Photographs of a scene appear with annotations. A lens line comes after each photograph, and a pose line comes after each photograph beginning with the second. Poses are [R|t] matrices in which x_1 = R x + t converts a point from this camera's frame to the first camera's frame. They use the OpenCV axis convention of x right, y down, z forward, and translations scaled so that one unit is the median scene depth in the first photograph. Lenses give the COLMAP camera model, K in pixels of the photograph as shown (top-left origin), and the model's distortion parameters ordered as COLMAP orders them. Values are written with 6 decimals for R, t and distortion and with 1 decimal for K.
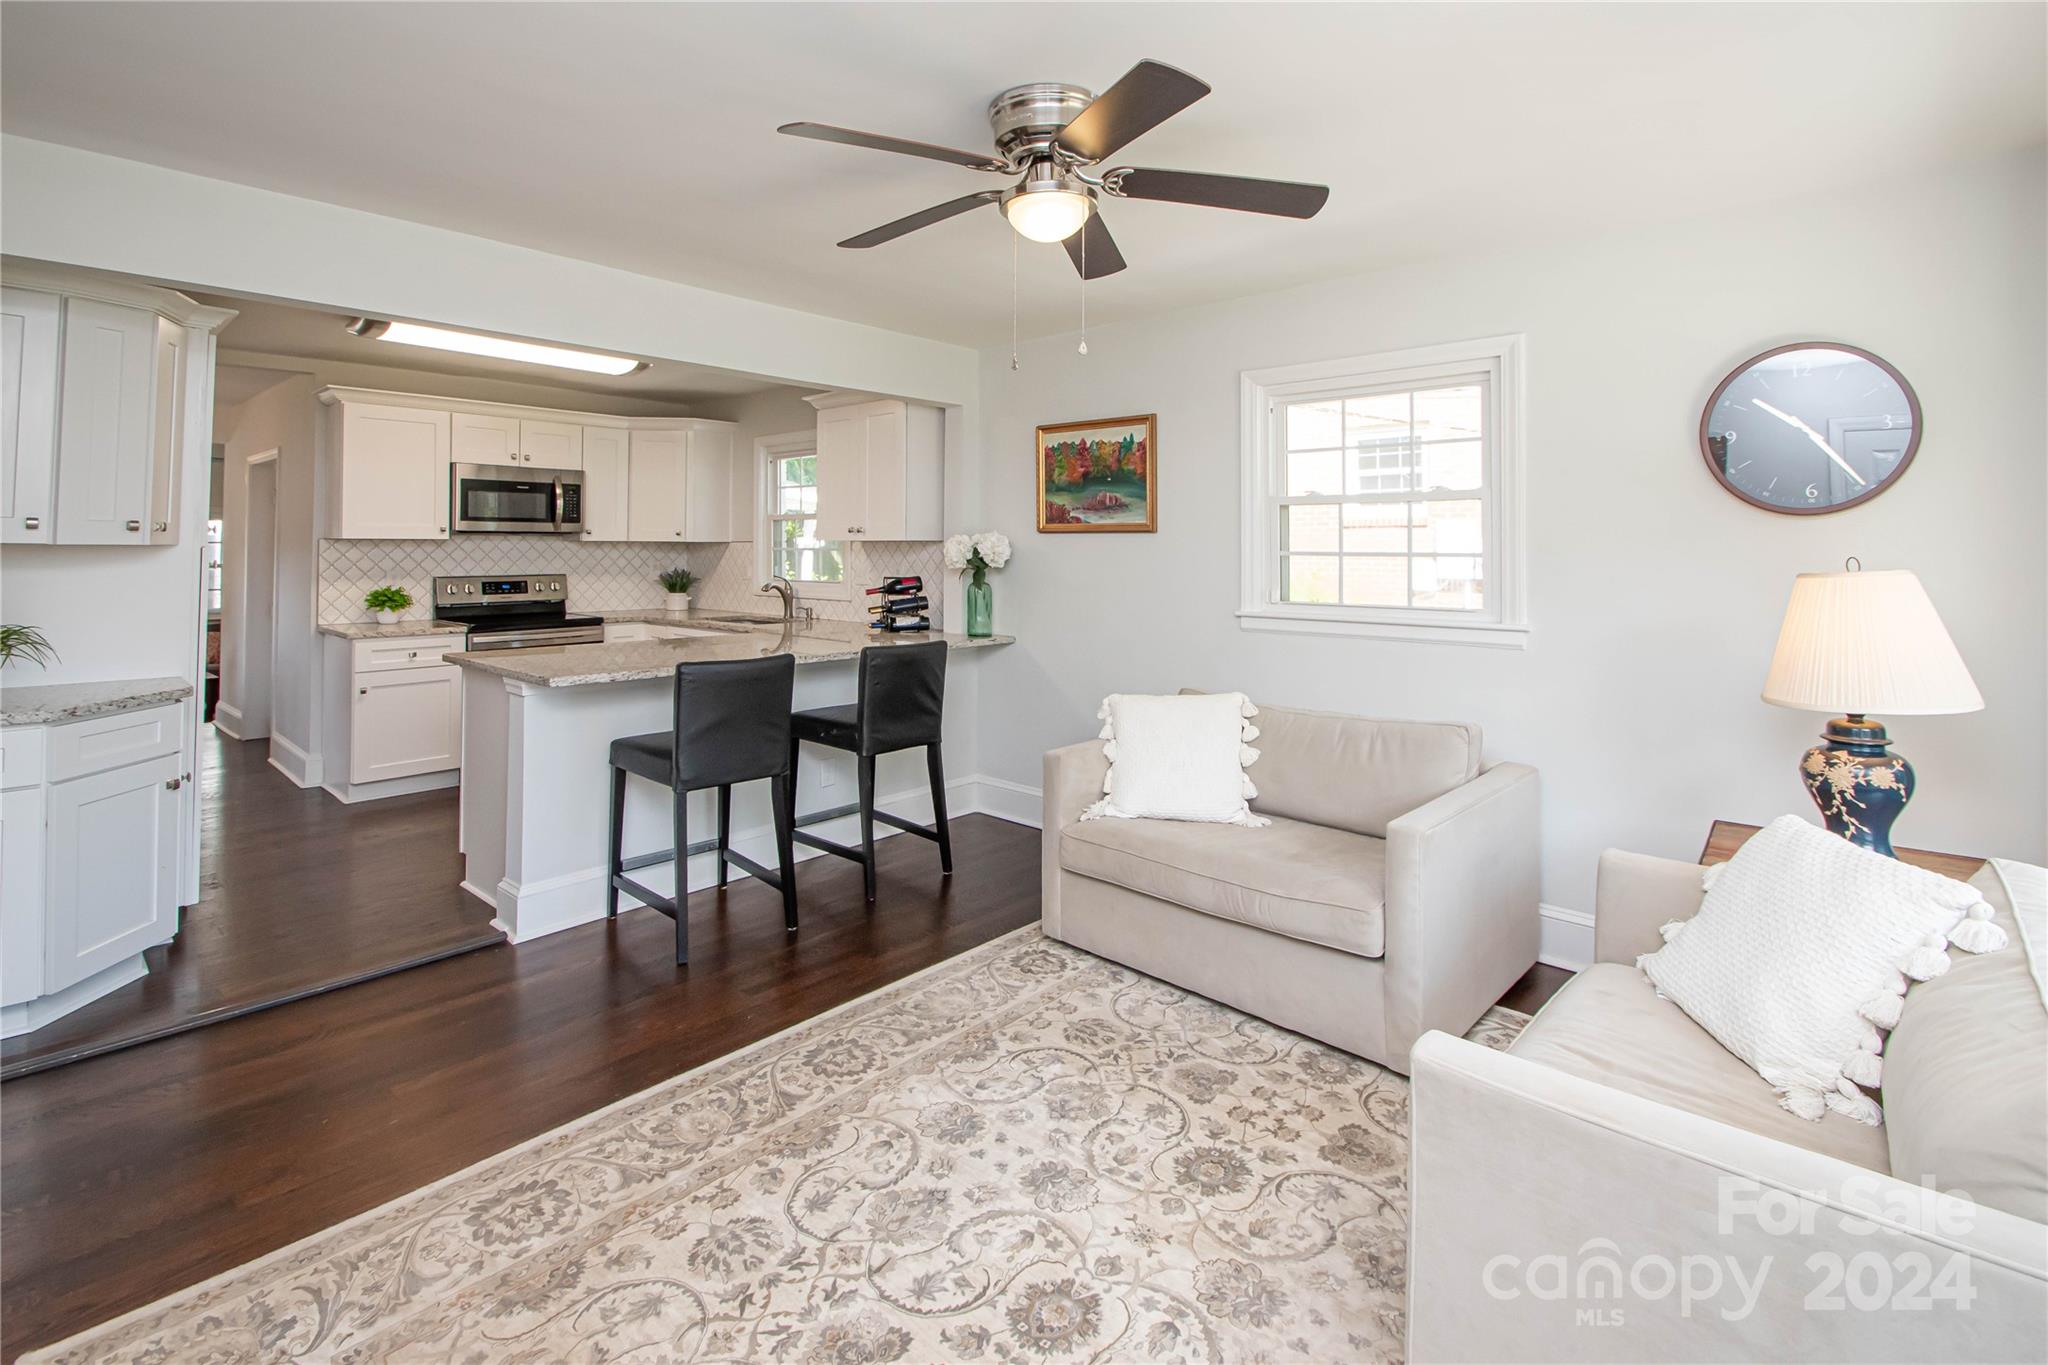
lens RADIAL K [[931.8, 0, 995.7], [0, 931.8, 625.0], [0, 0, 1]] dist [0.000354, 0.000013]
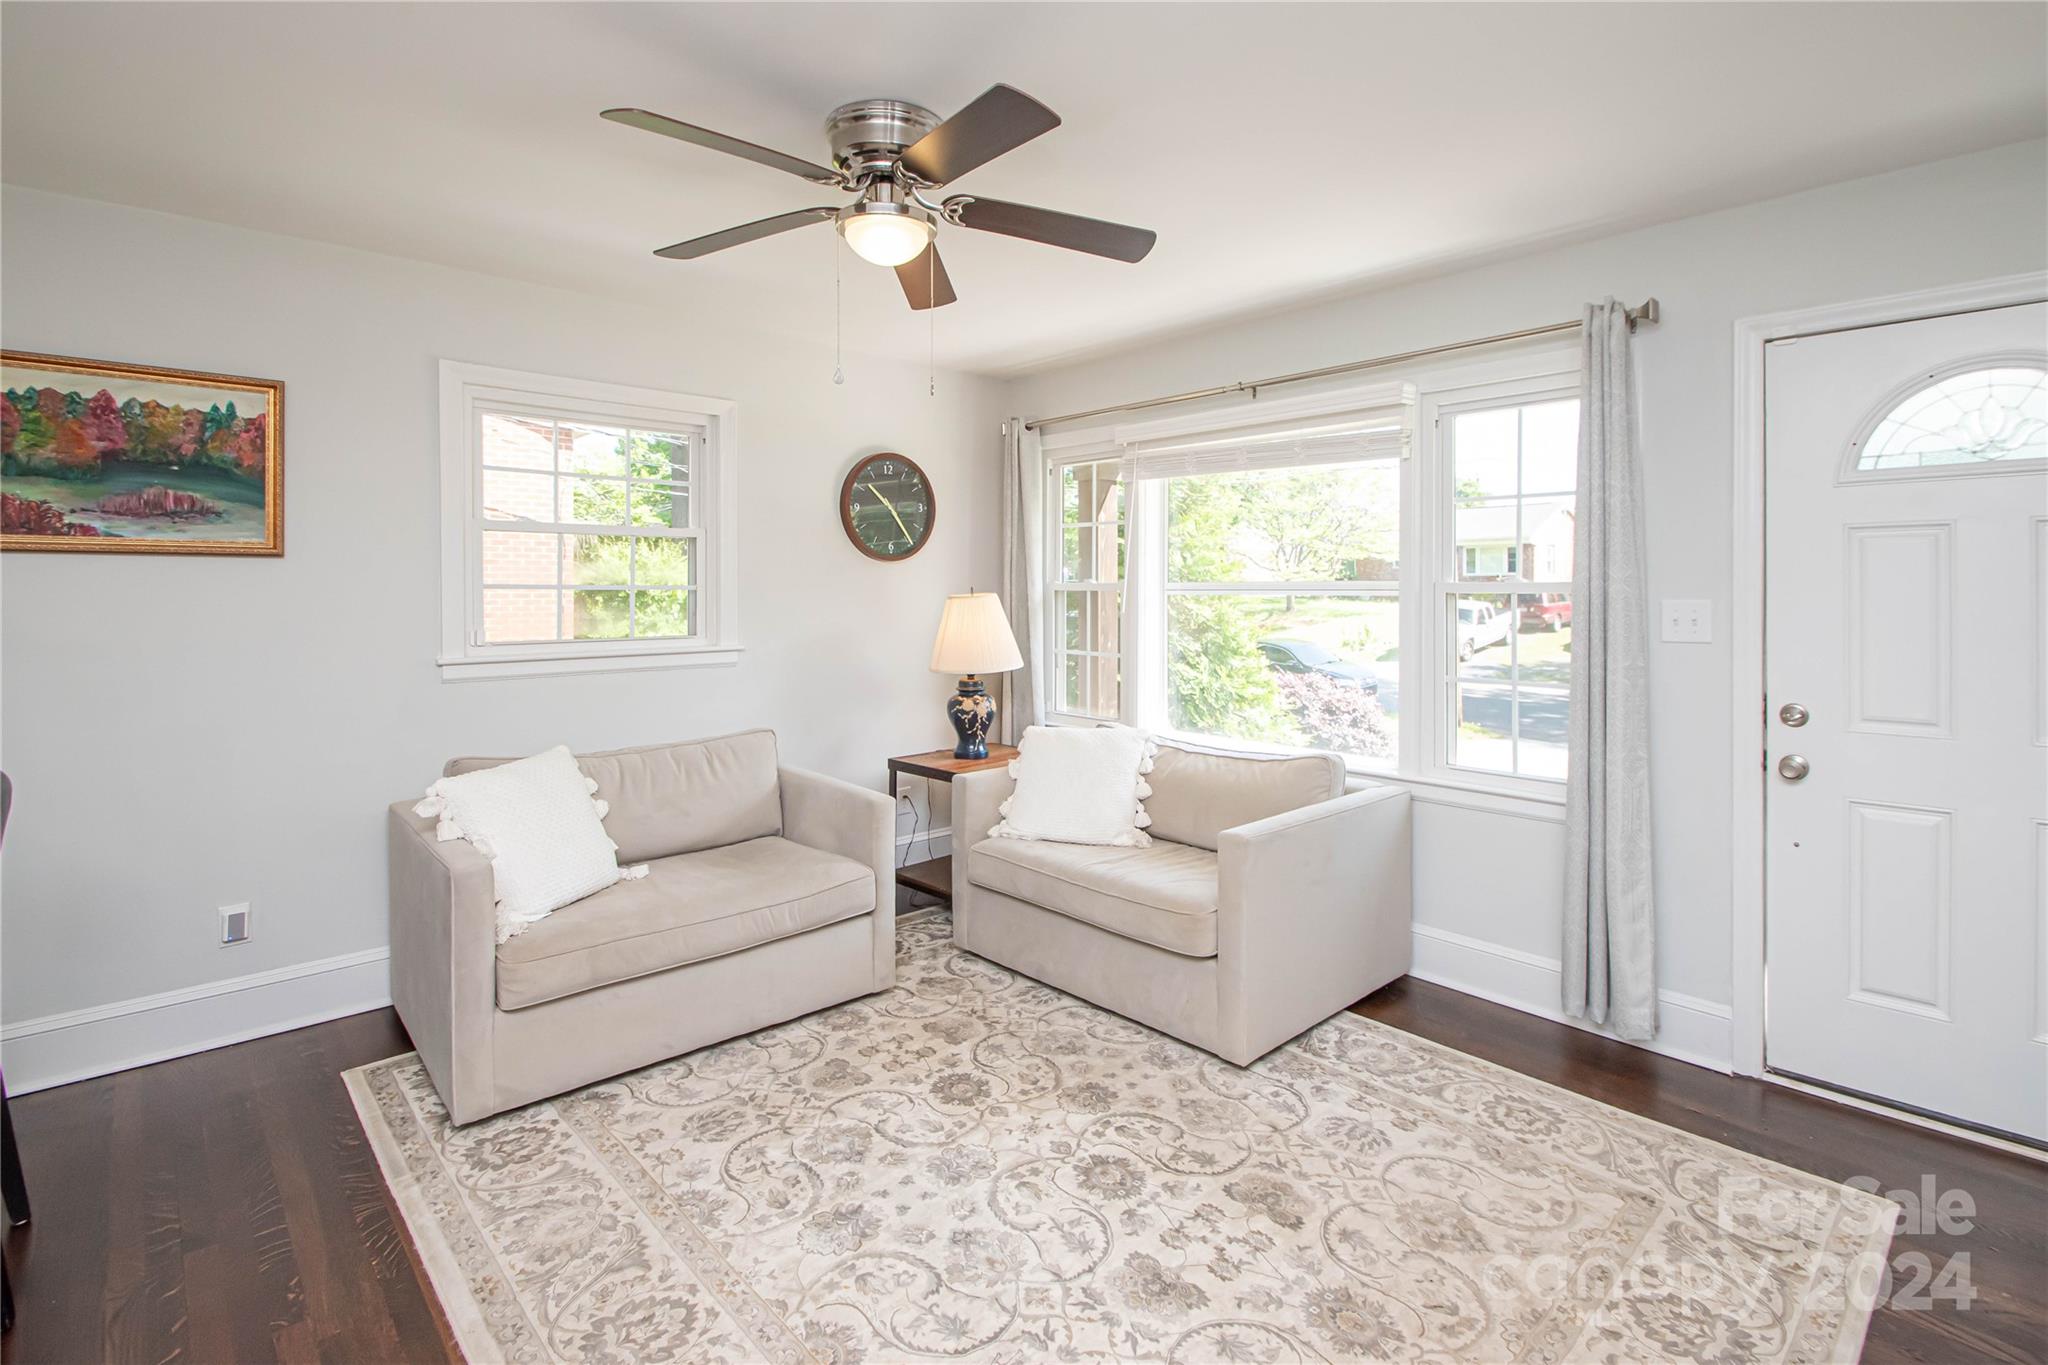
lens RADIAL K [[975.3, 0, 1024.0], [0, 975.3, 682.5], [0, 0, 1]] dist [0.019913, 0.000051]
pose [[0.082034, -0.107892, 0.990772, -0.799422], [0.075826, 0.991917, 0.101738, -0.061729], [-0.993741, 0.066780, 0.089552, 0.616314]]
